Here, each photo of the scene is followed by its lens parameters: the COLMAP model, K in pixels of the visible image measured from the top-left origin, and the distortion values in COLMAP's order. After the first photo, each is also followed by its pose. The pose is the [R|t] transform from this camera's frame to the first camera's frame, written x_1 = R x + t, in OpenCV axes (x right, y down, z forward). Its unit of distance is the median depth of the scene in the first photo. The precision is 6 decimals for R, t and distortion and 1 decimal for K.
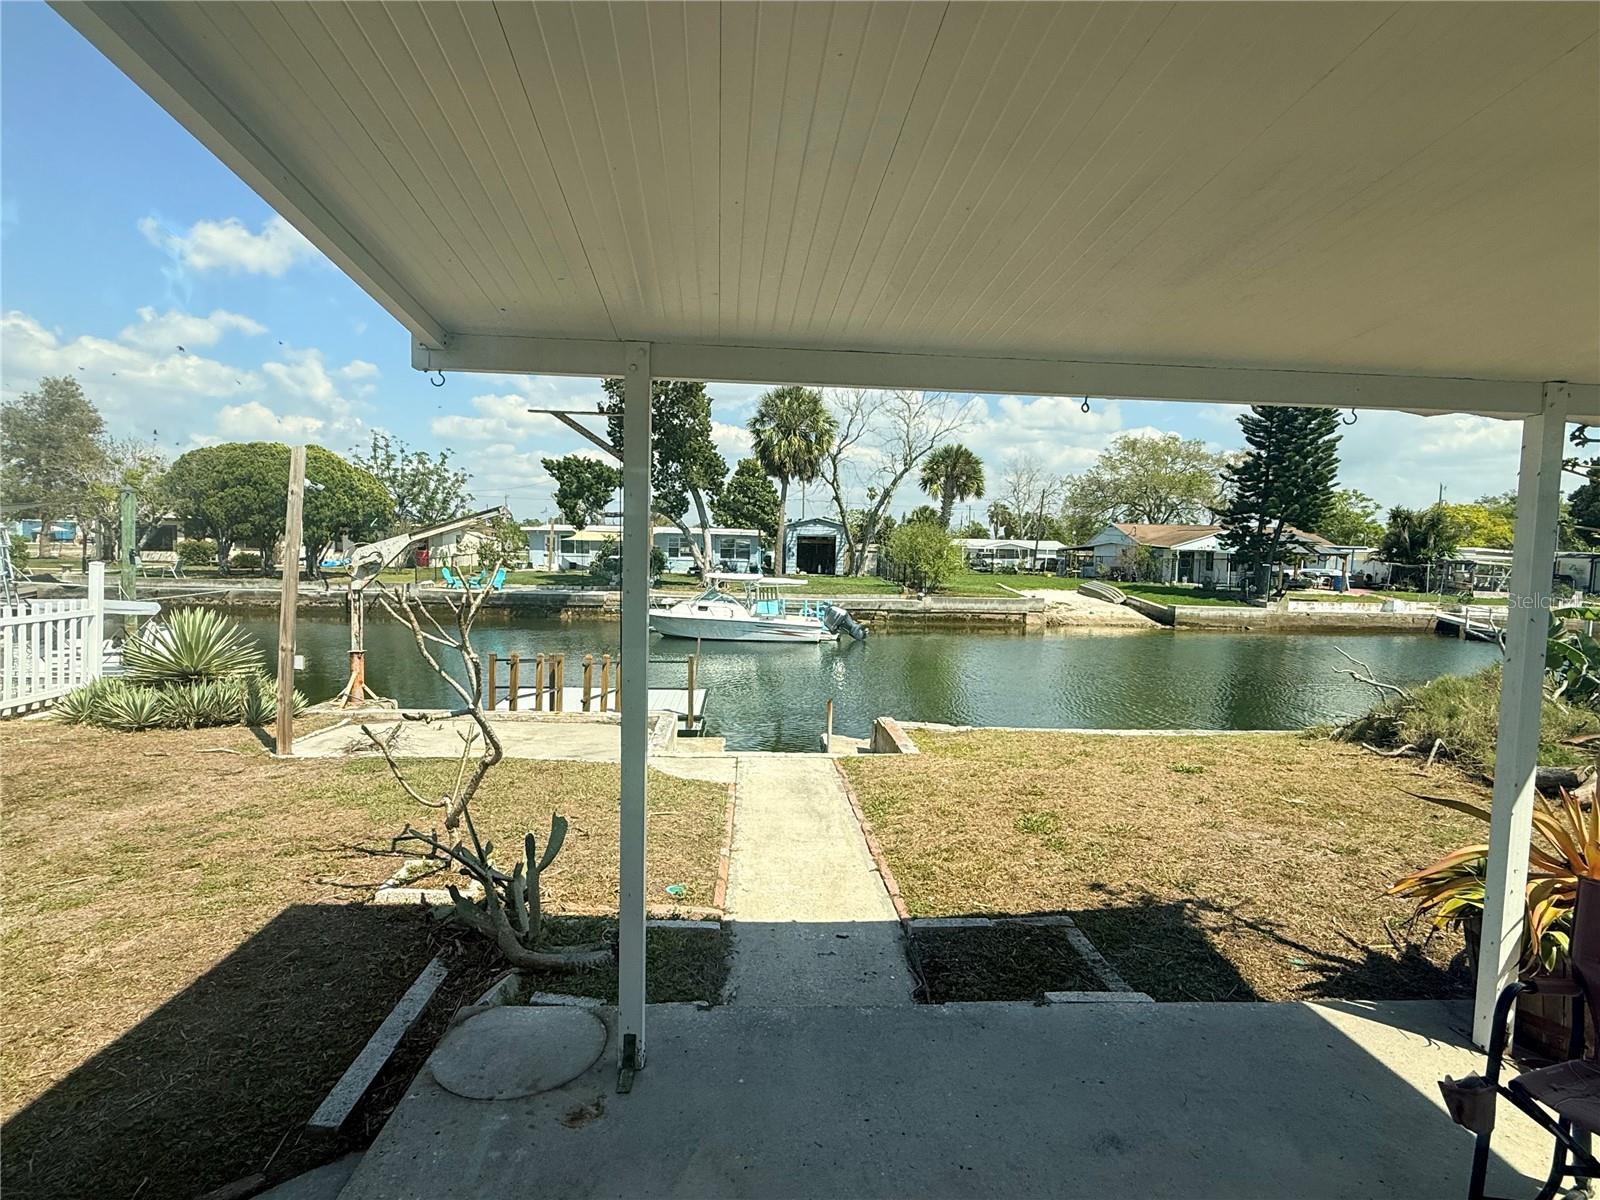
lens RADIAL K [[828.5, 0, 791.9], [0, 828.5, 588.0], [0, 0, 1]] dist [0.004083, 0.001502]
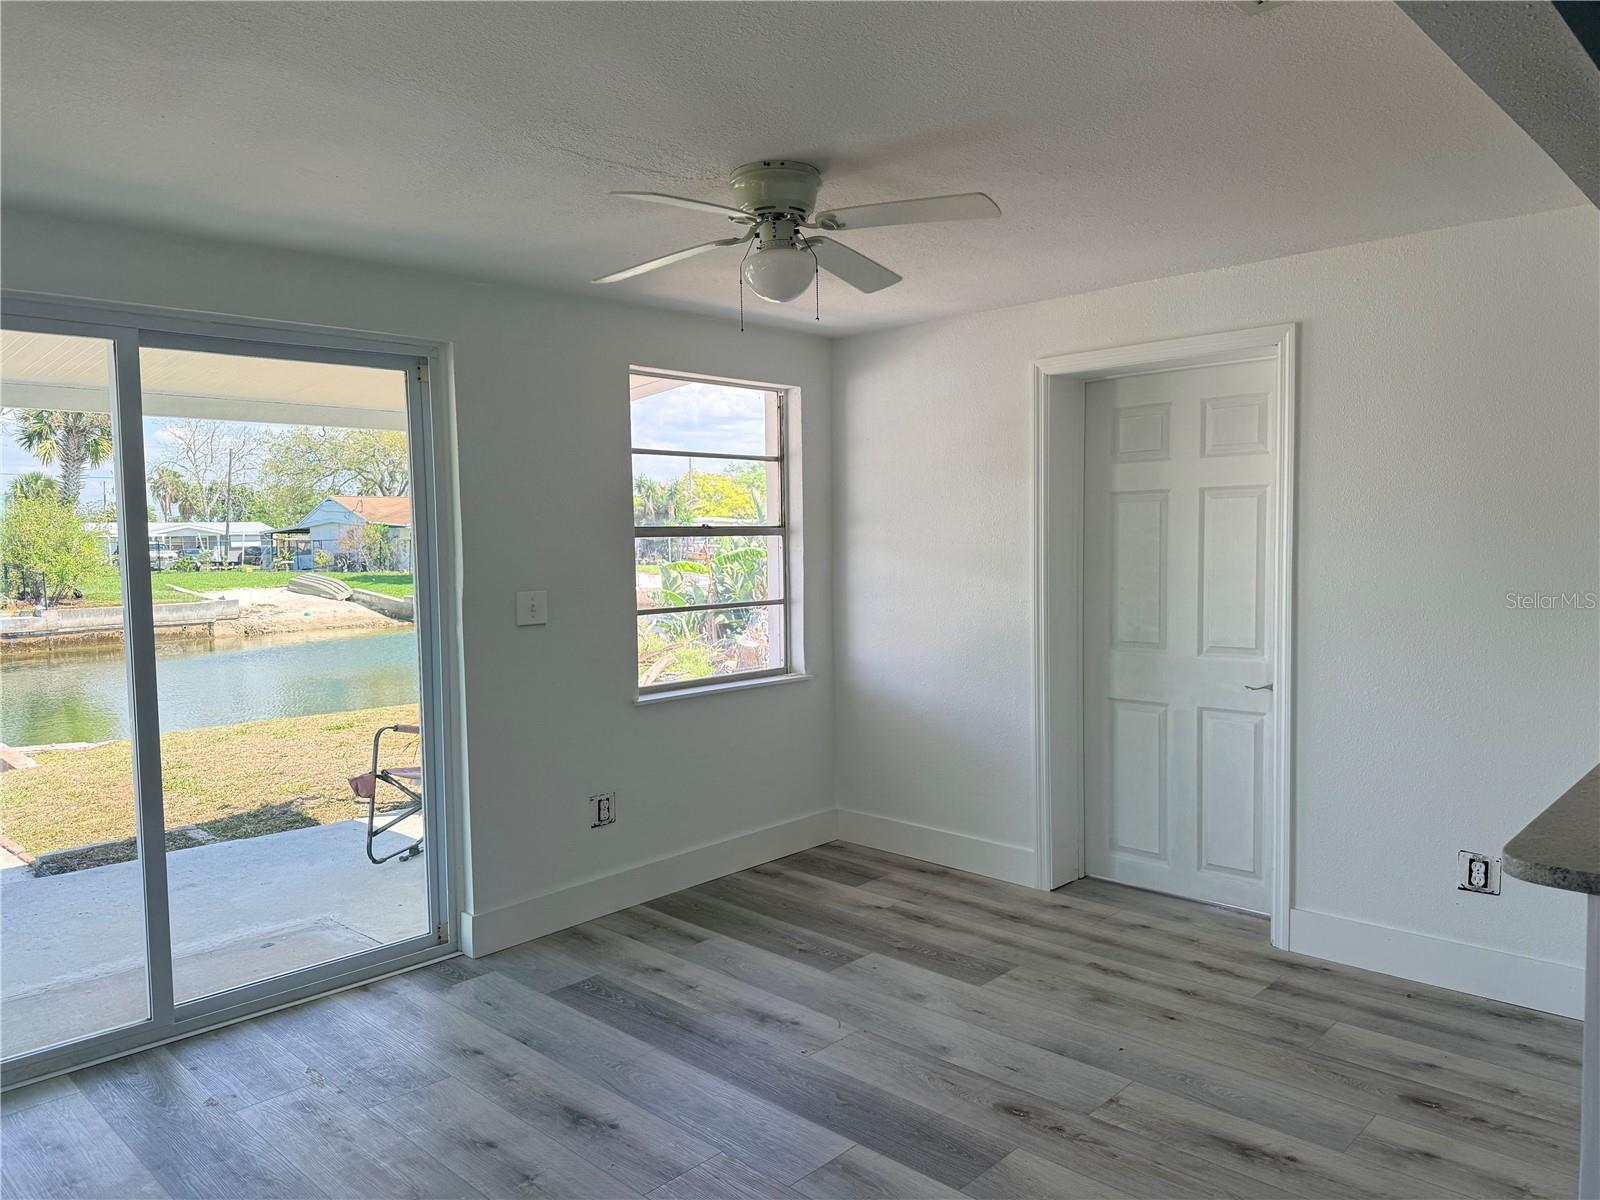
lens RADIAL K [[1126.6, 0, 796.9], [0, 1126.6, 606.5], [0, 0, 1]] dist [0.057067, -0.059521]
pose [[0.735728, -0.078943, 0.672660, -0.011014], [0.065821, 0.996817, 0.044994, 0.005429], [-0.674071, 0.011172, 0.738582, -0.079706]]
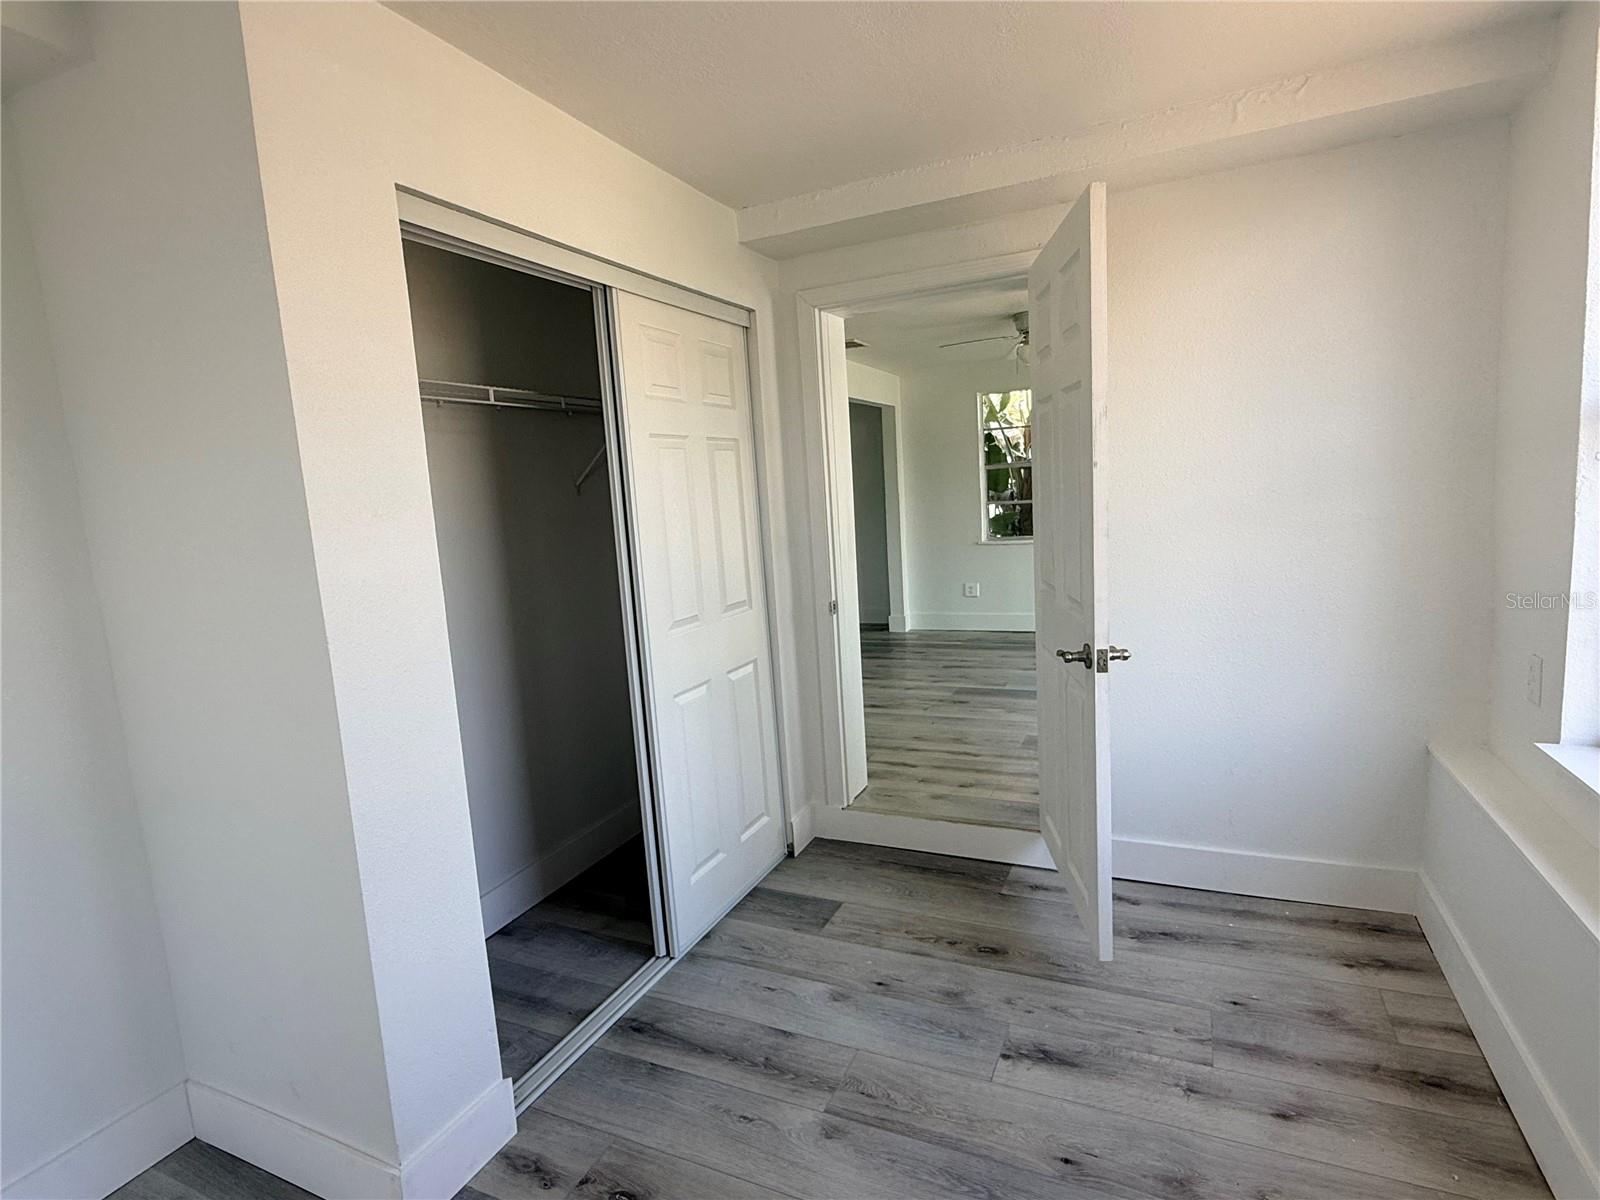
lens RADIAL K [[828.5, 0, 784.9], [0, 828.5, 602.3], [0, 0, 1]] dist [0.004083, 0.001502]
pose [[-0.495664, 0.116823, -0.860621, 0.153872], [0.007167, 0.991429, 0.130451, 0.008651], [0.868485, 0.058492, -0.492253, -0.003066]]
